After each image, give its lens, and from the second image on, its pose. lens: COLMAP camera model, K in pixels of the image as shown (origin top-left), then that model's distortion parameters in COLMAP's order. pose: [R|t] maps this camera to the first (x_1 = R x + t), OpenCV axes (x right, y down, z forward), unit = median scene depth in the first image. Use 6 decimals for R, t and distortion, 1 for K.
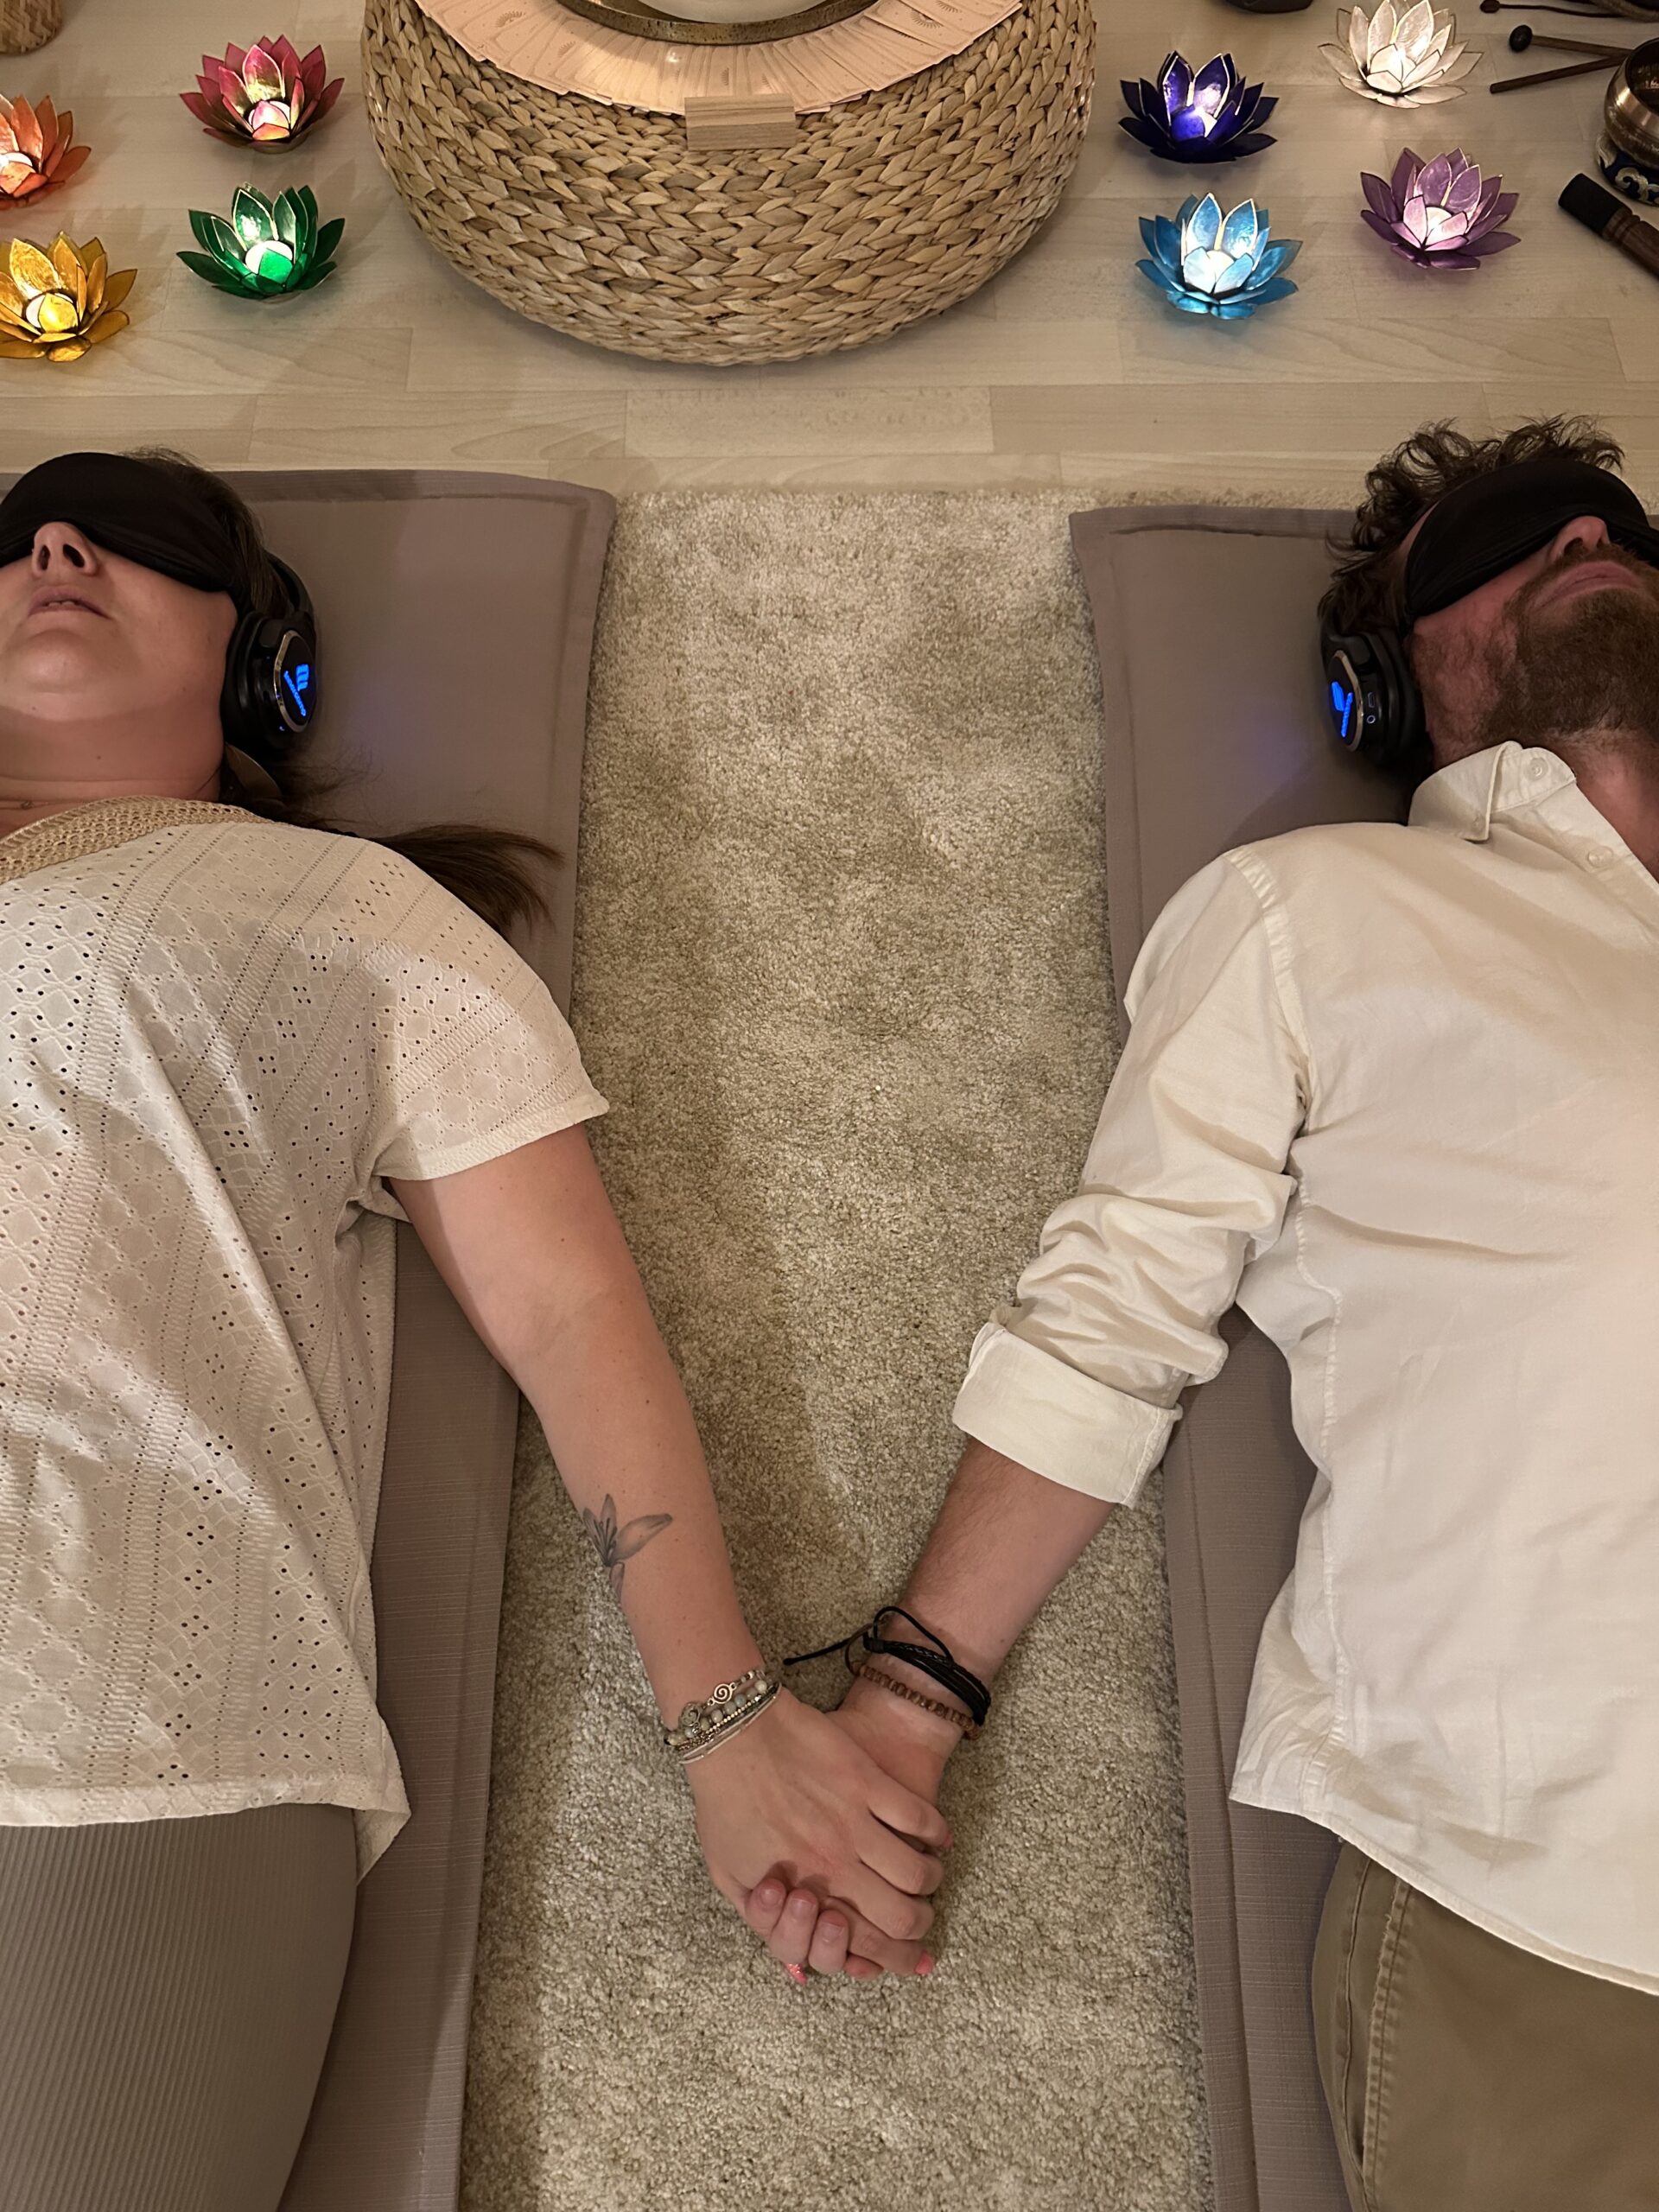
lens RADIAL K [[1596.6, 0, 802.6], [0, 1596.6, 1110.1], [0, 0, 1]] dist [0.078724, -0.110297]
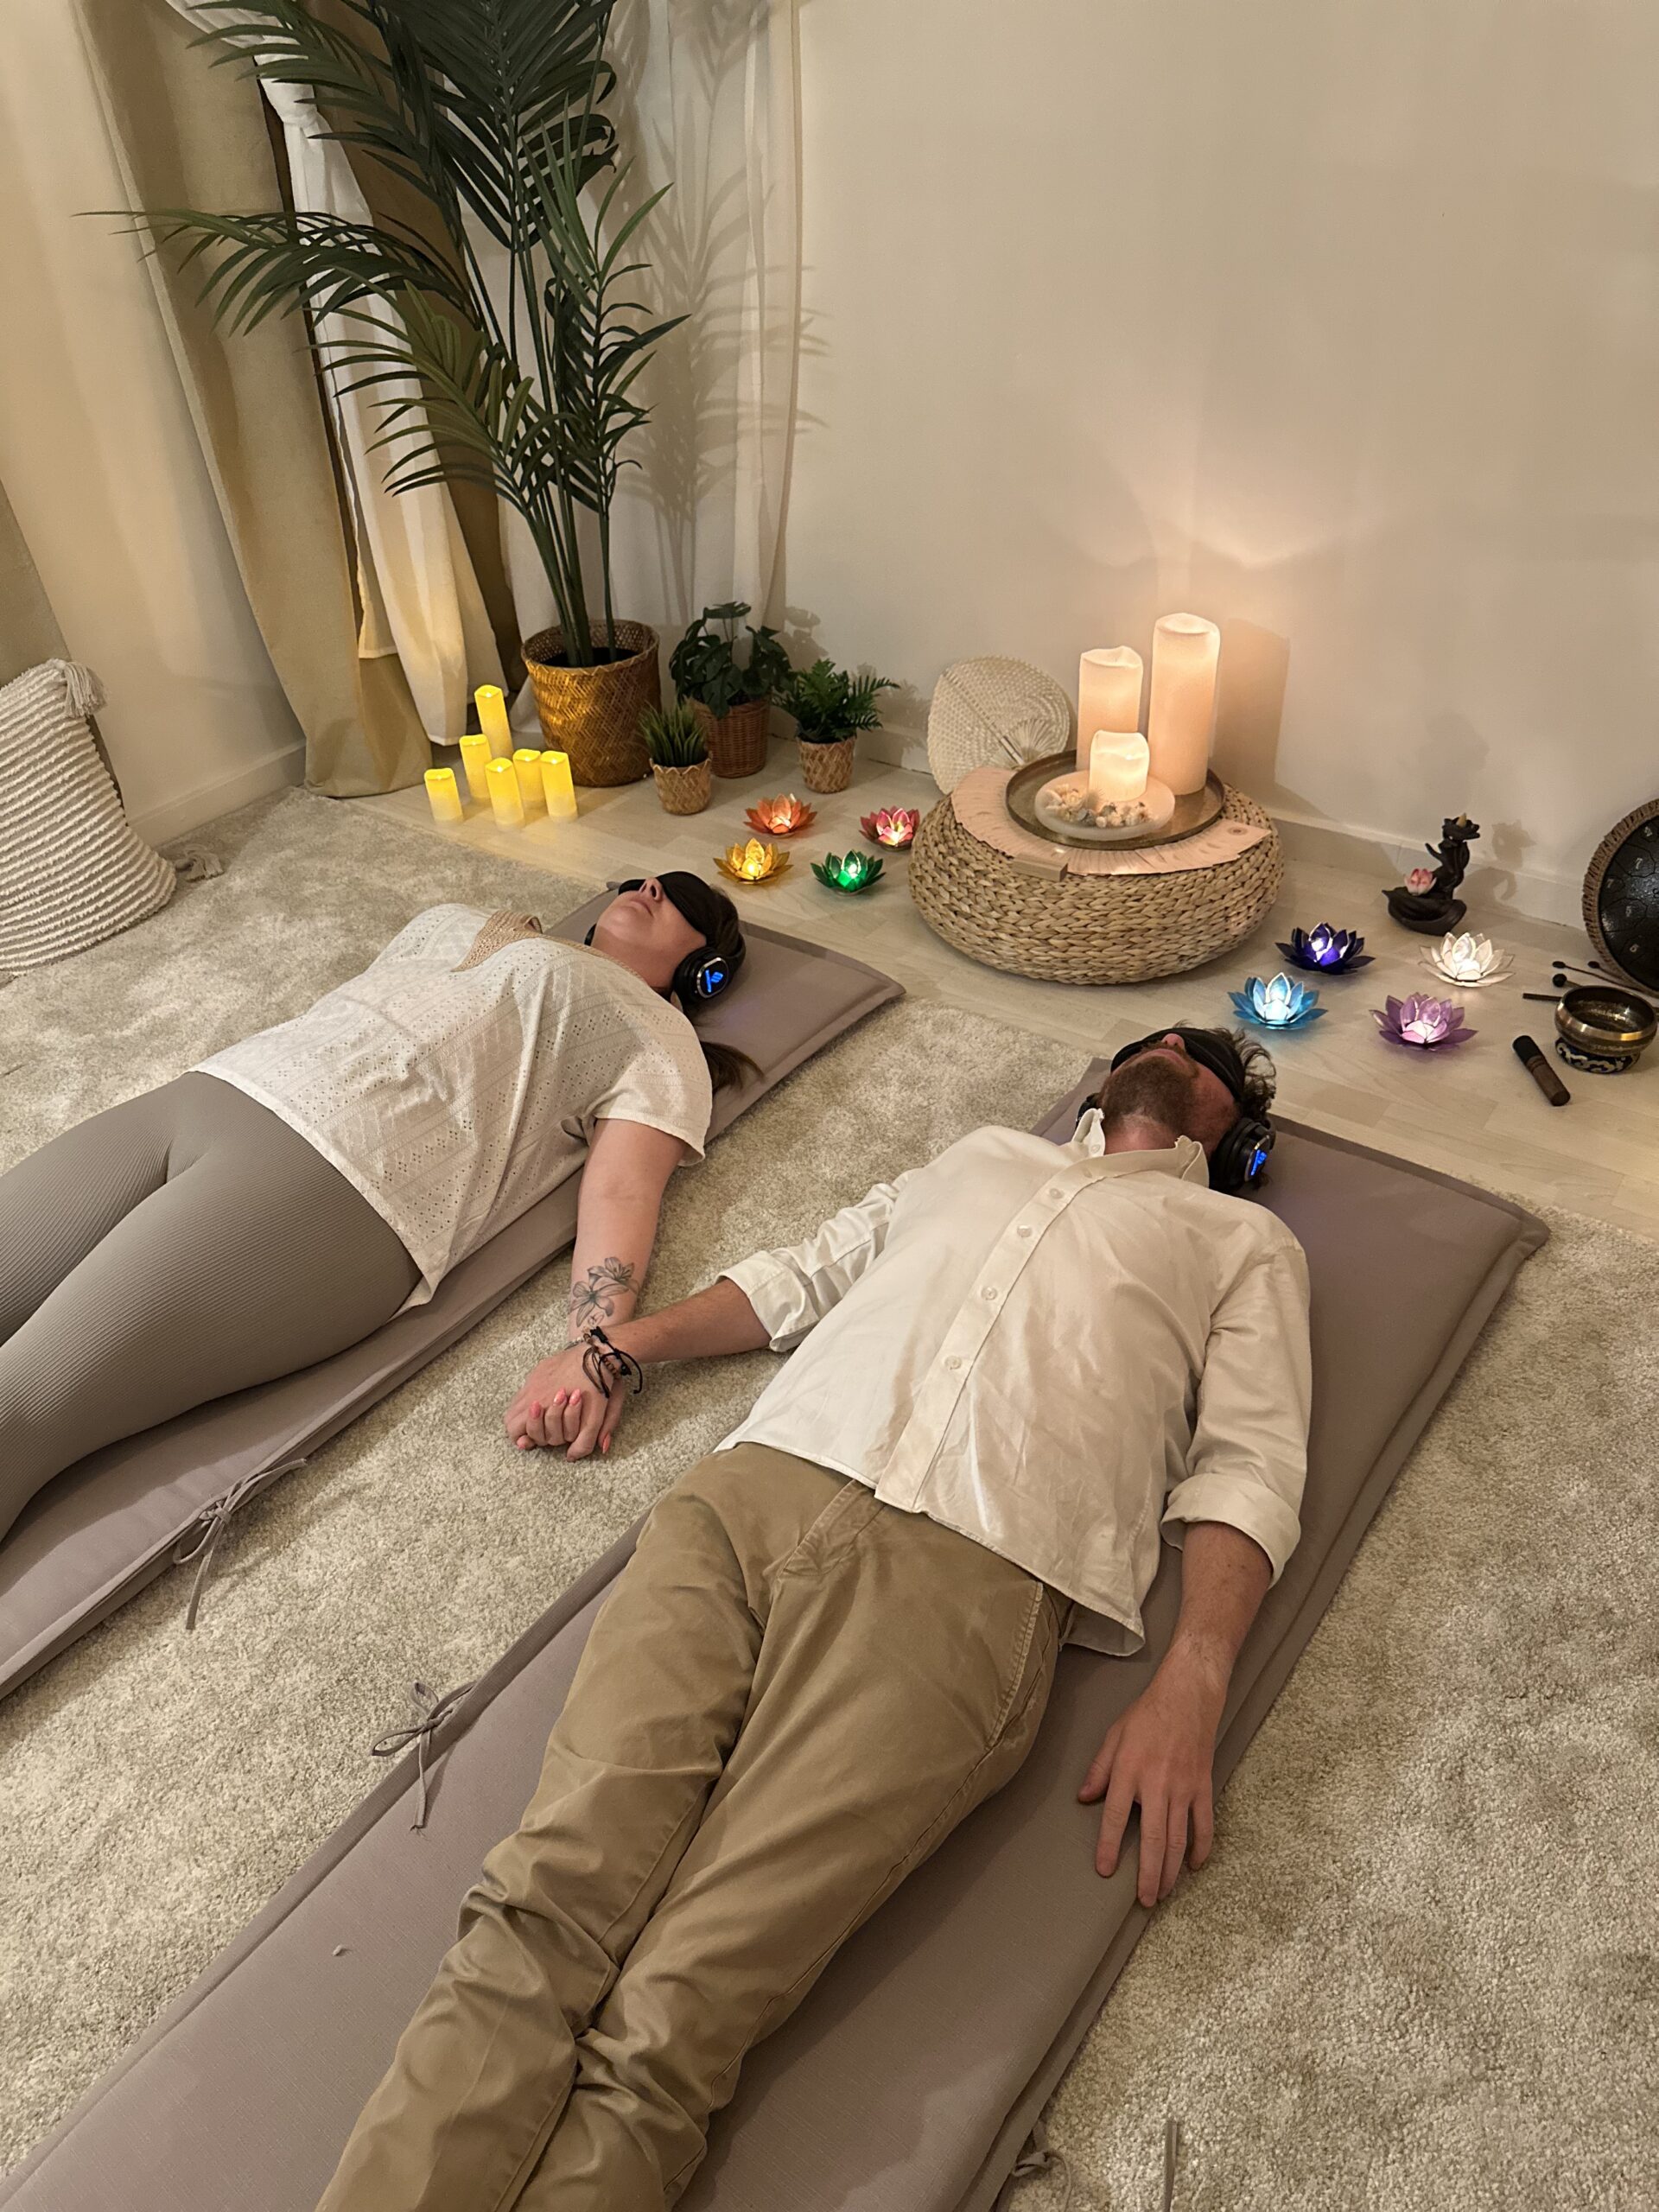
lens RADIAL K [[1596.6, 0, 802.6], [0, 1596.6, 1110.1], [0, 0, 1]] dist [0.078724, -0.110297]
pose [[0.792447, 0.317273, -0.520928, 1.022250], [-0.535944, 0.769936, -0.346357, 0.590316], [0.291192, 0.553657, 0.780174, -0.613819]]
